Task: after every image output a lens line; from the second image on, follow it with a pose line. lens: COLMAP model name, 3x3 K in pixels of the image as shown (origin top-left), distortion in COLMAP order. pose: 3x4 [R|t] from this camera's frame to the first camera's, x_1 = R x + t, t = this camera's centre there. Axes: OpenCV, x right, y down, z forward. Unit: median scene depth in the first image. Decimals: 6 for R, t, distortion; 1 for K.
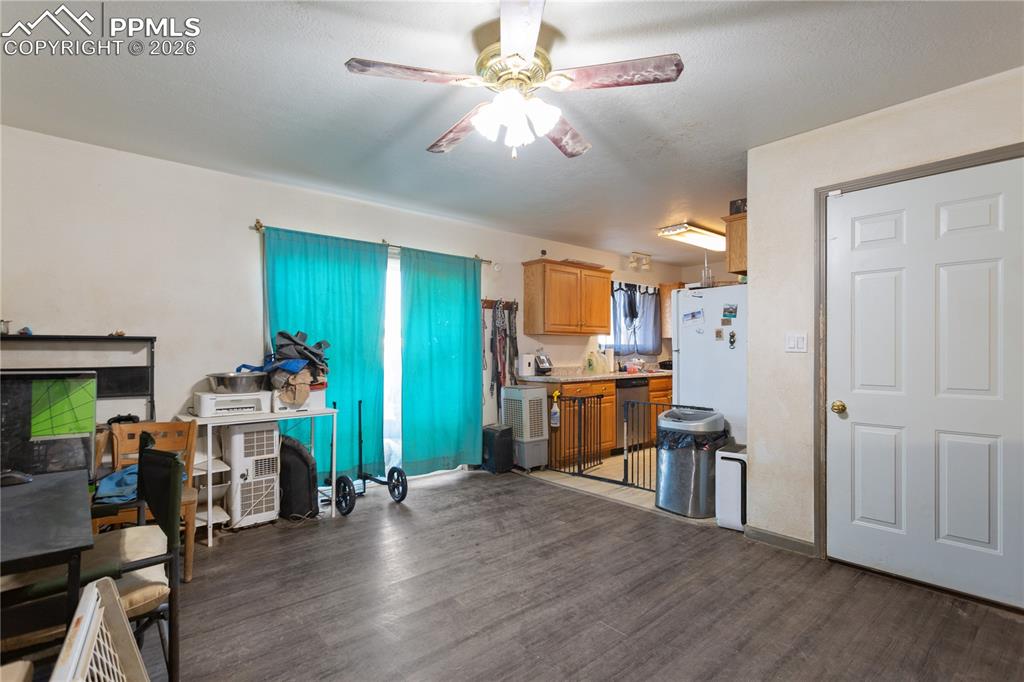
lens RADIAL K [[489.7, 0, 504.3], [0, 489.7, 349.1], [0, 0, 1]] dist [-0.004052, -0.000788]
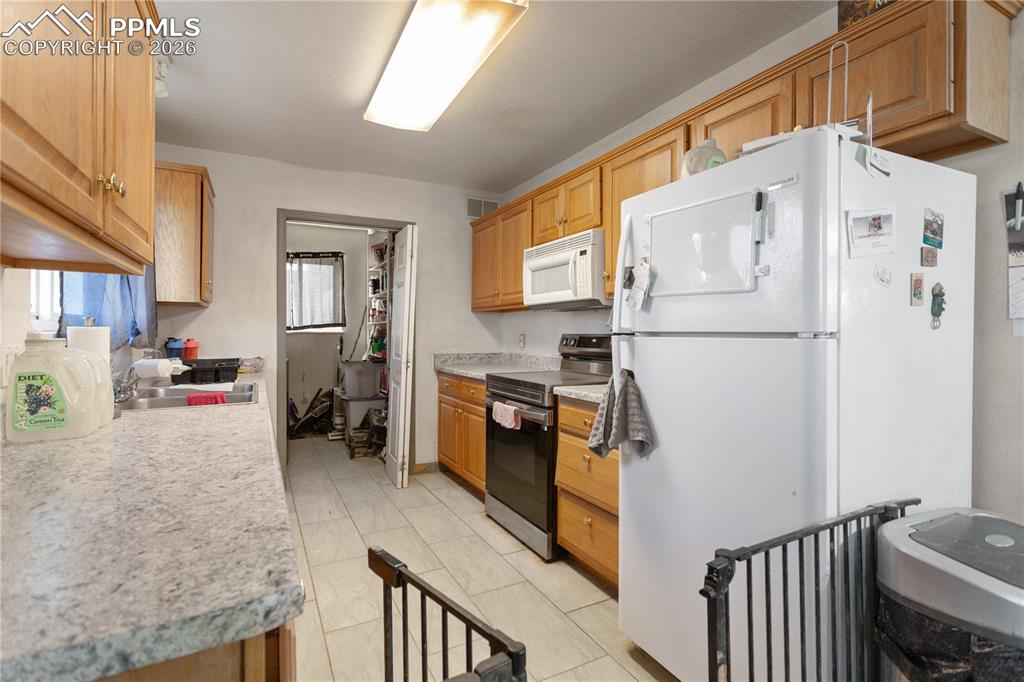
lens RADIAL K [[489.7, 0, 508.9], [0, 489.7, 332.1], [0, 0, 1]] dist [-0.004052, -0.000788]
pose [[0.216933, 0.002454, 0.976183, 0.012670], [-0.002474, 0.999995, -0.001964, 0.002007], [-0.976183, -0.001989, 0.216938, 0.724299]]
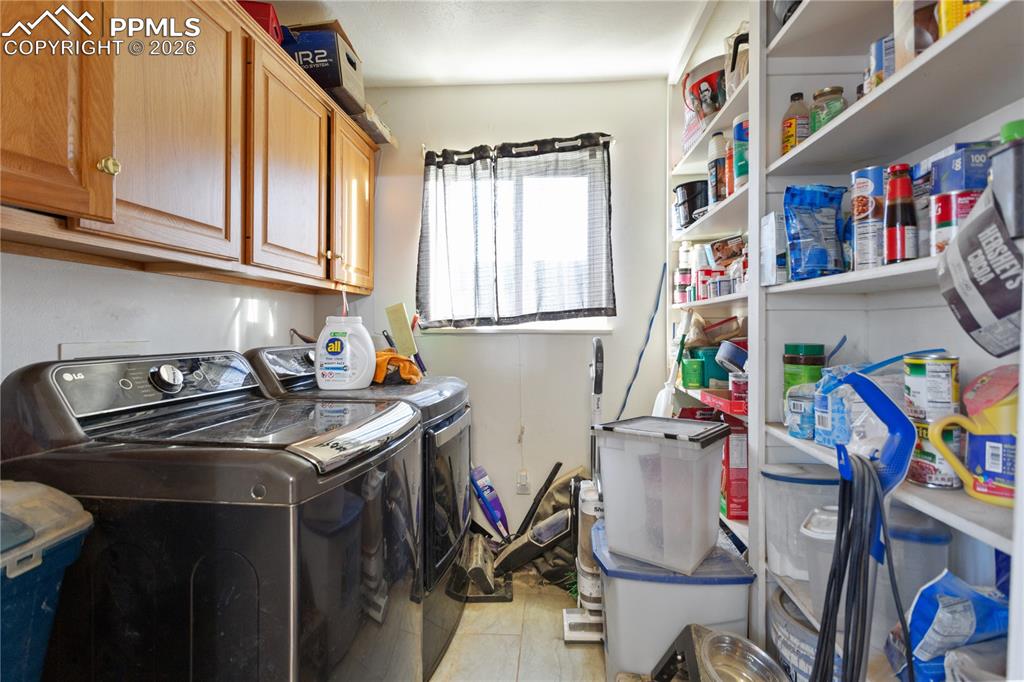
lens RADIAL K [[489.7, 0, 521.0], [0, 489.7, 331.0], [0, 0, 1]] dist [-0.004052, -0.000788]
pose [[0.691546, -0.001304, 0.722331, 0.527706], [-0.000261, 0.999998, 0.002055, 0.001090], [-0.722332, -0.001610, 0.691545, 1.018565]]
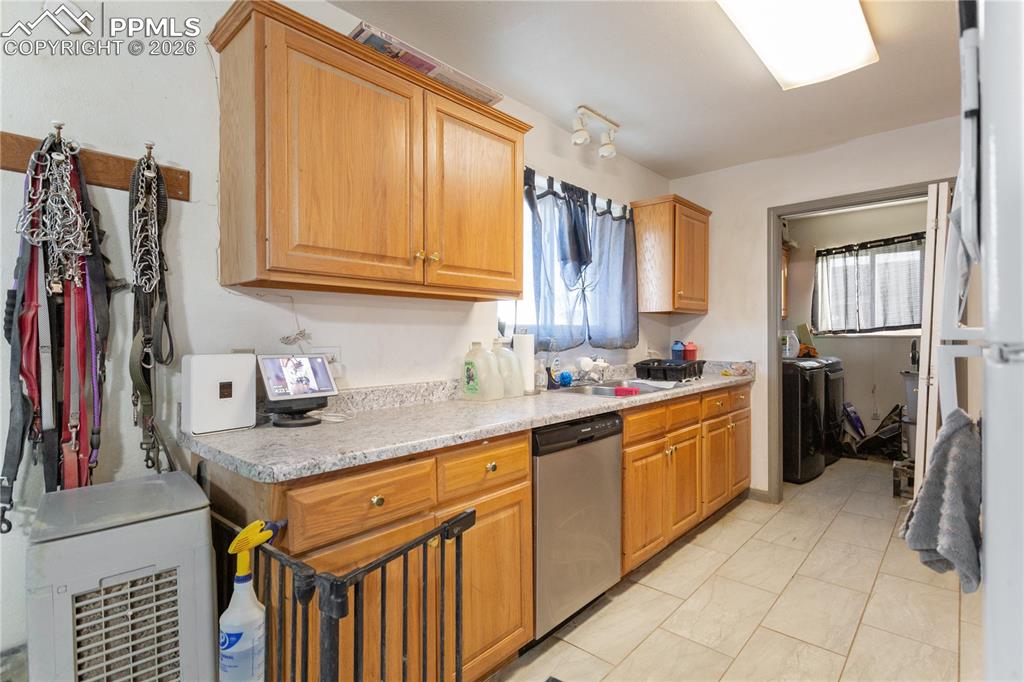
lens RADIAL K [[489.7, 0, 505.1], [0, 489.7, 337.1], [0, 0, 1]] dist [-0.004052, -0.000788]
pose [[0.993403, -0.003691, 0.114620, 0.152481], [0.003639, 0.999993, 0.000661, 0.001205], [-0.114622, -0.000240, 0.993409, 0.599111]]
